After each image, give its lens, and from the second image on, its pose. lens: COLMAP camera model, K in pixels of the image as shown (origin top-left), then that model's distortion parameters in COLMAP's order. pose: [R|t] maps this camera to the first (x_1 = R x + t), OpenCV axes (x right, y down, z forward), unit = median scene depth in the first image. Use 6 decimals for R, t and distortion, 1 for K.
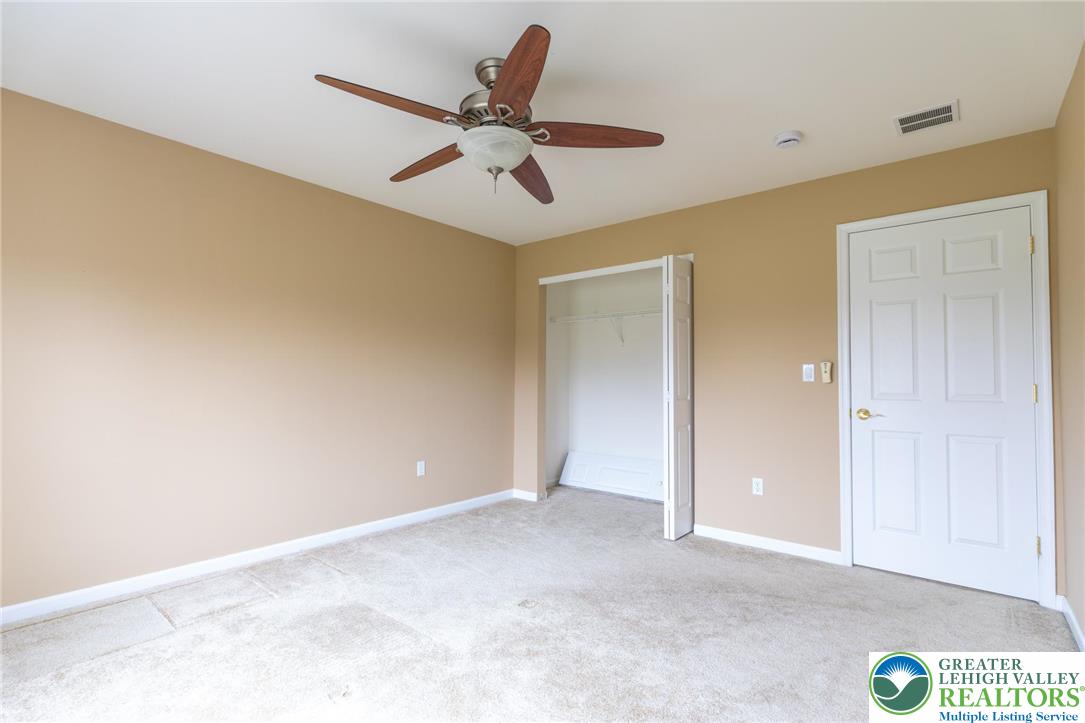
lens RADIAL K [[506.9, 0, 540.2], [0, 506.9, 362.2], [0, 0, 1]] dist [-0.010298, 0.000120]
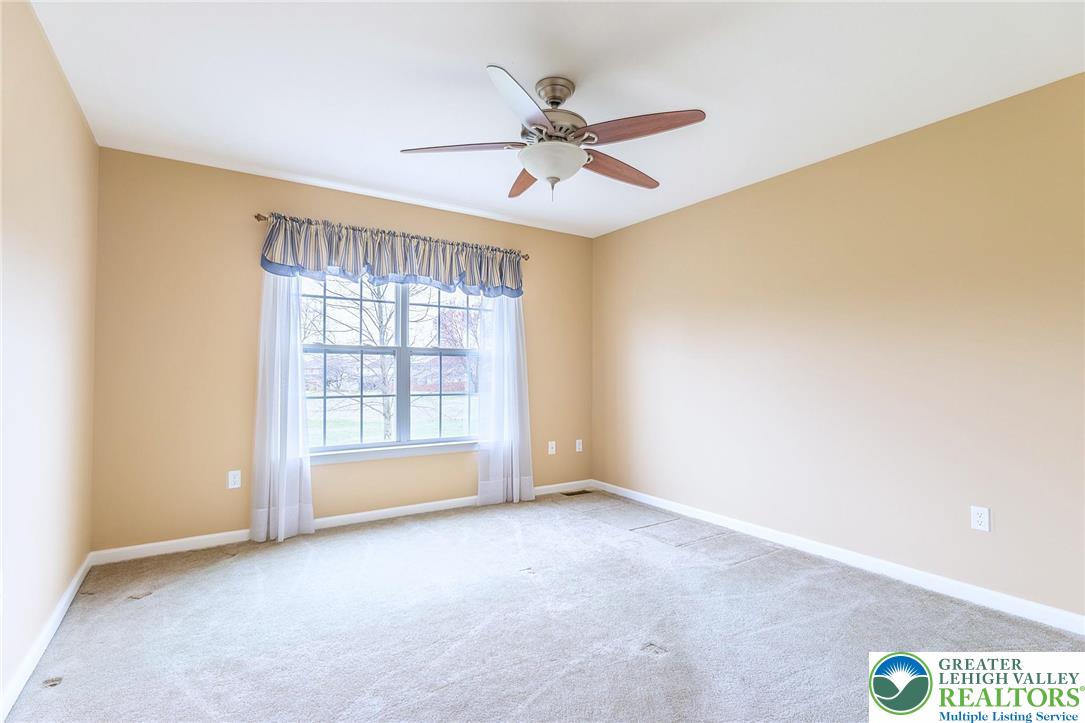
lens RADIAL K [[506.9, 0, 540.2], [0, 506.9, 362.2], [0, 0, 1]] dist [-0.010298, 0.000120]
pose [[-0.261300, -0.022874, -0.964987, 0.708477], [0.017120, 0.999452, -0.028327, 0.031866], [0.965106, -0.023923, -0.260765, 0.903285]]
